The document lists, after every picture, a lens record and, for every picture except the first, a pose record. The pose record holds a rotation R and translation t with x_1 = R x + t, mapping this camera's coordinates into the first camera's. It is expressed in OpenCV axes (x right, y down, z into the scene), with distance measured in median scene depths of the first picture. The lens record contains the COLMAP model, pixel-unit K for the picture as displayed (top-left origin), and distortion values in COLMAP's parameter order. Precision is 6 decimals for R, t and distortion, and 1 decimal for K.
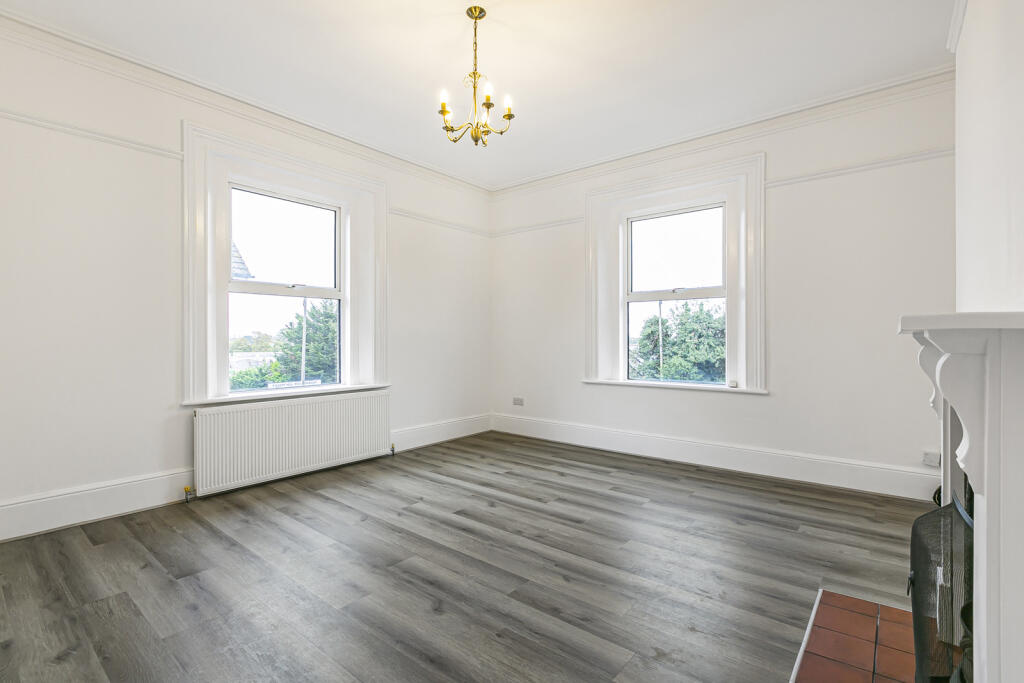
lens RADIAL K [[477.6, 0, 512.1], [0, 477.6, 337.6], [0, 0, 1]] dist [0.001305, -0.001736]
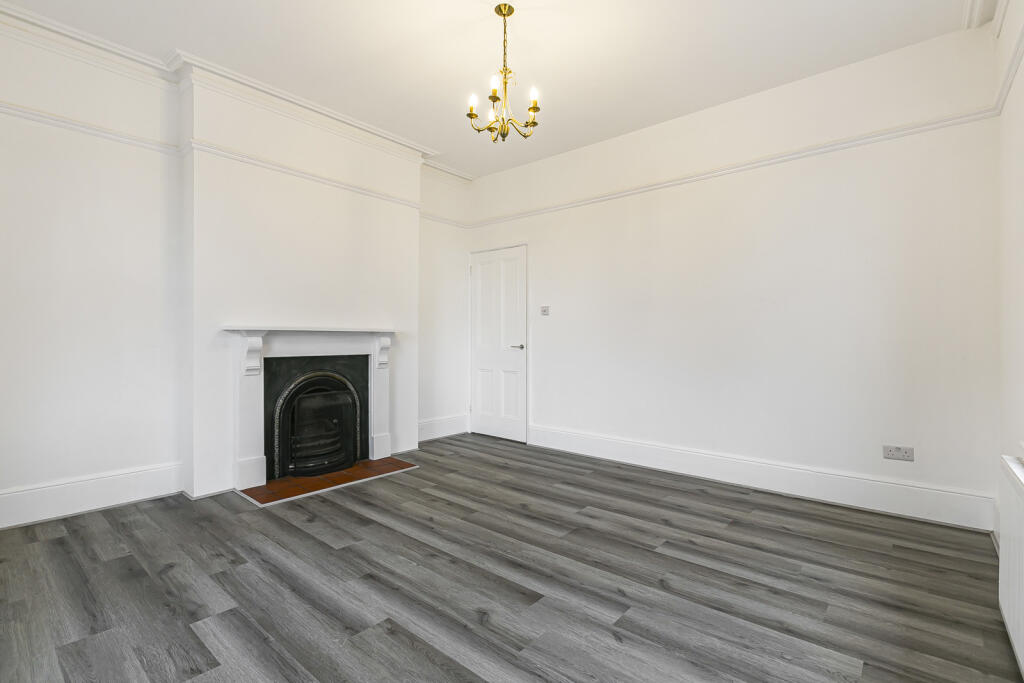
lens RADIAL K [[477.6, 0, 513.4], [0, 477.6, 339.7], [0, 0, 1]] dist [0.001305, -0.001736]
pose [[-0.999920, -0.001541, 0.012591, -0.099241], [-0.001513, 0.999996, 0.002217, 0.014312], [-0.012594, 0.002198, -0.999918, 1.825645]]
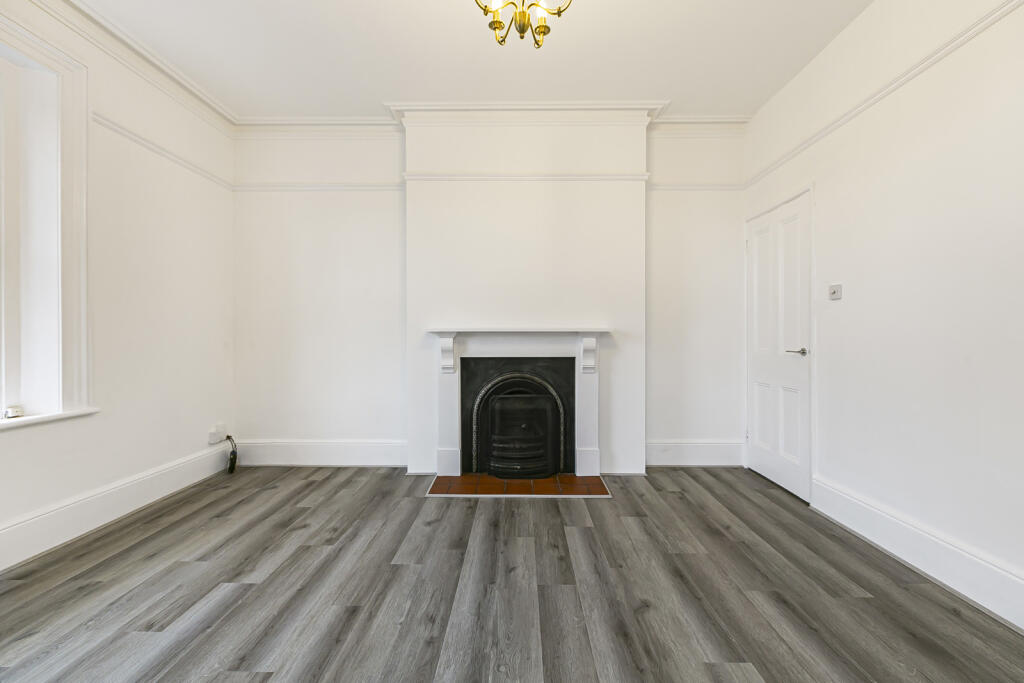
lens RADIAL K [[450.4, 0, 512.2], [0, 450.4, 340.7], [0, 0, 1]] dist [0.002033, -0.000519]
pose [[-0.626635, -0.001357, 0.779312, -0.501796], [0.000607, 0.999997, 0.002230, 0.015509], [-0.779313, 0.001870, -0.626633, 1.274301]]
